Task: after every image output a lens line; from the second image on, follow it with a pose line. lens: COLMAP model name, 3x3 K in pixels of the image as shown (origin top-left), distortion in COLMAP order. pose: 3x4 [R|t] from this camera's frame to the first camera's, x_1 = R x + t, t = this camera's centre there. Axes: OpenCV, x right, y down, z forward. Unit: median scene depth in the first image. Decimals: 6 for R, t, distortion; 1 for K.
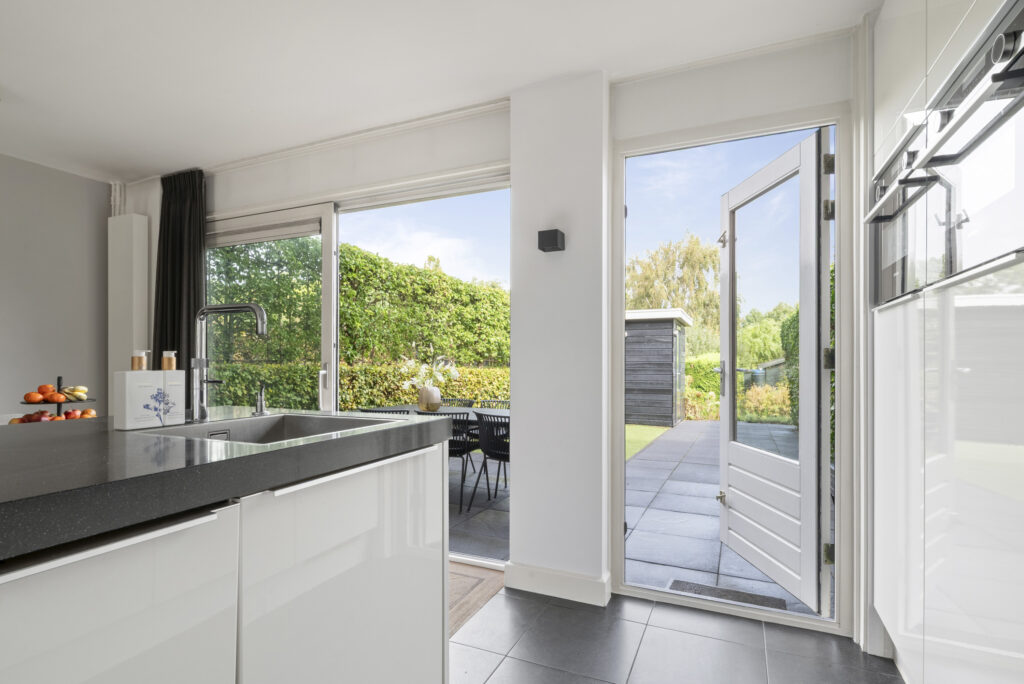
lens RADIAL K [[534.4, 0, 506.3], [0, 534.4, 359.9], [0, 0, 1]] dist [-0.007061, -0.000229]
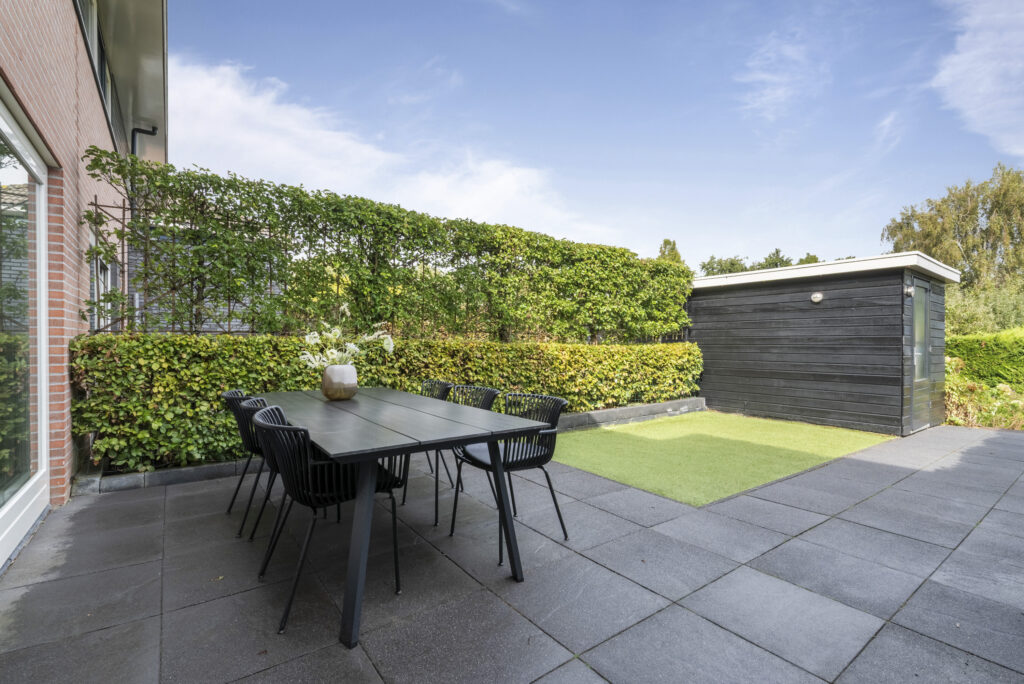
lens RADIAL K [[472.0, 0, 510.8], [0, 472.0, 341.8], [0, 0, 1]] dist [0.000287, -0.000170]
pose [[0.877346, -0.000660, -0.479858, 0.165615], [0.001614, 0.999997, 0.001576, 0.009206], [0.479856, -0.002157, 0.877345, 0.262850]]
